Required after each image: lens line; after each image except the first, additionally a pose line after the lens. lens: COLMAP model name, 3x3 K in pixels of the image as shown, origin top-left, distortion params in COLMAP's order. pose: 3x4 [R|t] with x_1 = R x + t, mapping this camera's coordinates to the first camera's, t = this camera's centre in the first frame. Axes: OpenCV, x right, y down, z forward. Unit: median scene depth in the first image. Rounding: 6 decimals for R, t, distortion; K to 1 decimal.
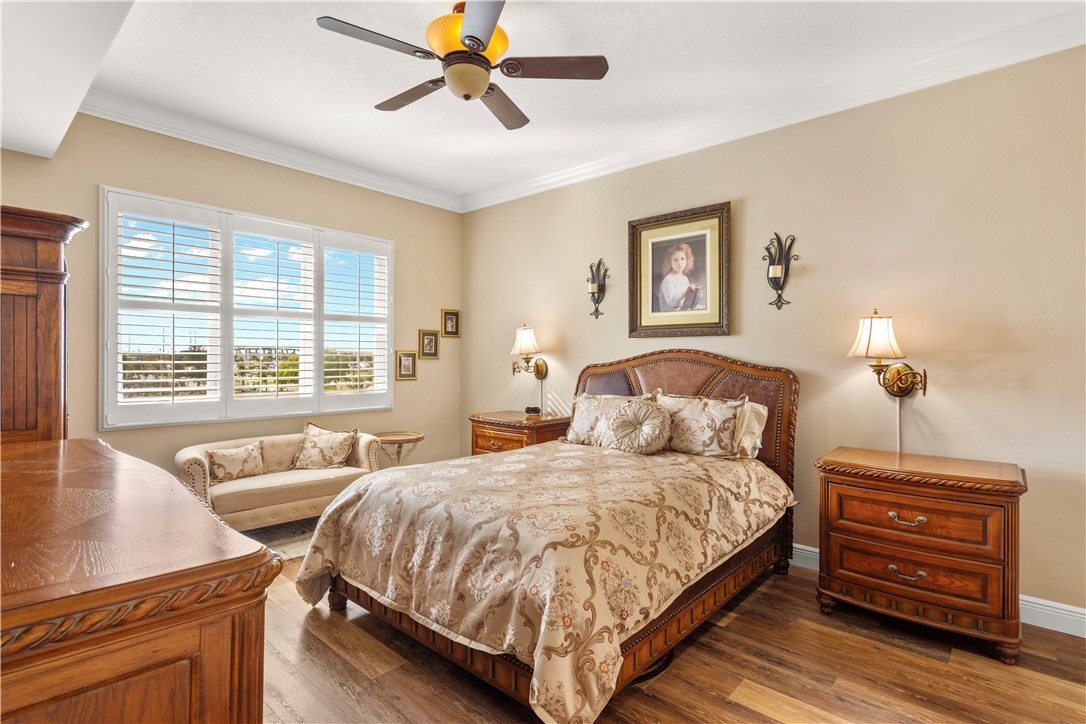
lens RADIAL K [[525.8, 0, 545.5], [0, 525.8, 357.8], [0, 0, 1]] dist [-0.002359, 0.001259]
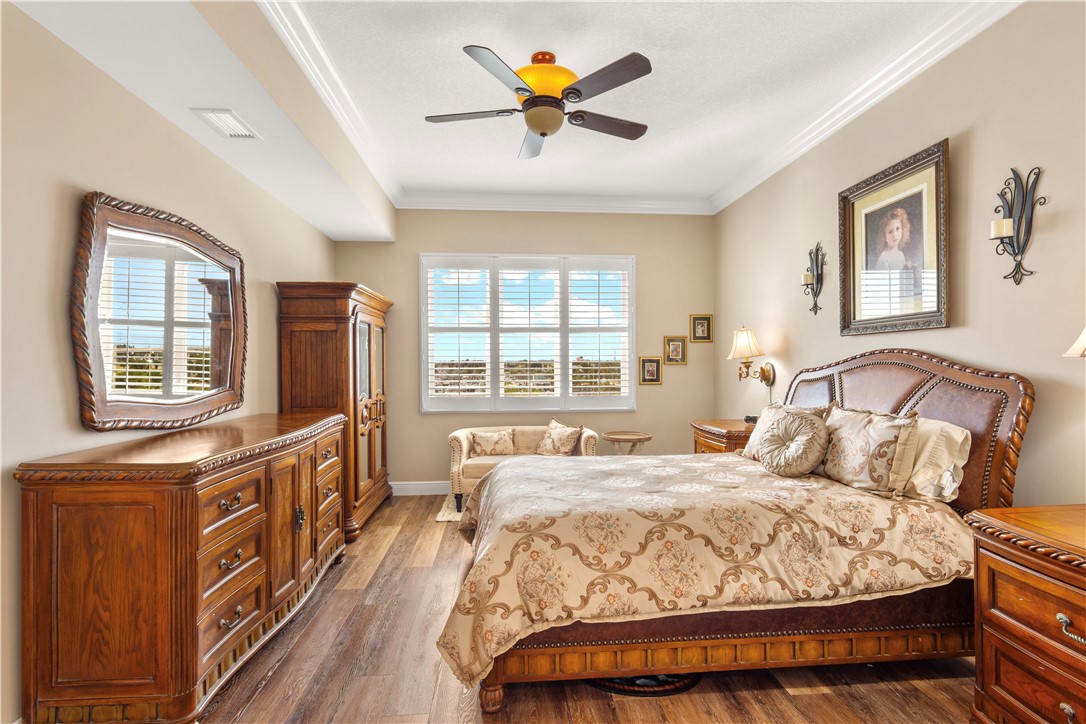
lens RADIAL K [[528.5, 0, 553.5], [0, 528.5, 366.4], [0, 0, 1]] dist [0.000214, 0.002365]
pose [[0.736960, -0.006097, -0.675909, 0.430762], [0.009961, 0.999949, 0.001841, 0.003004], [0.675863, -0.008089, 0.736983, 0.112185]]
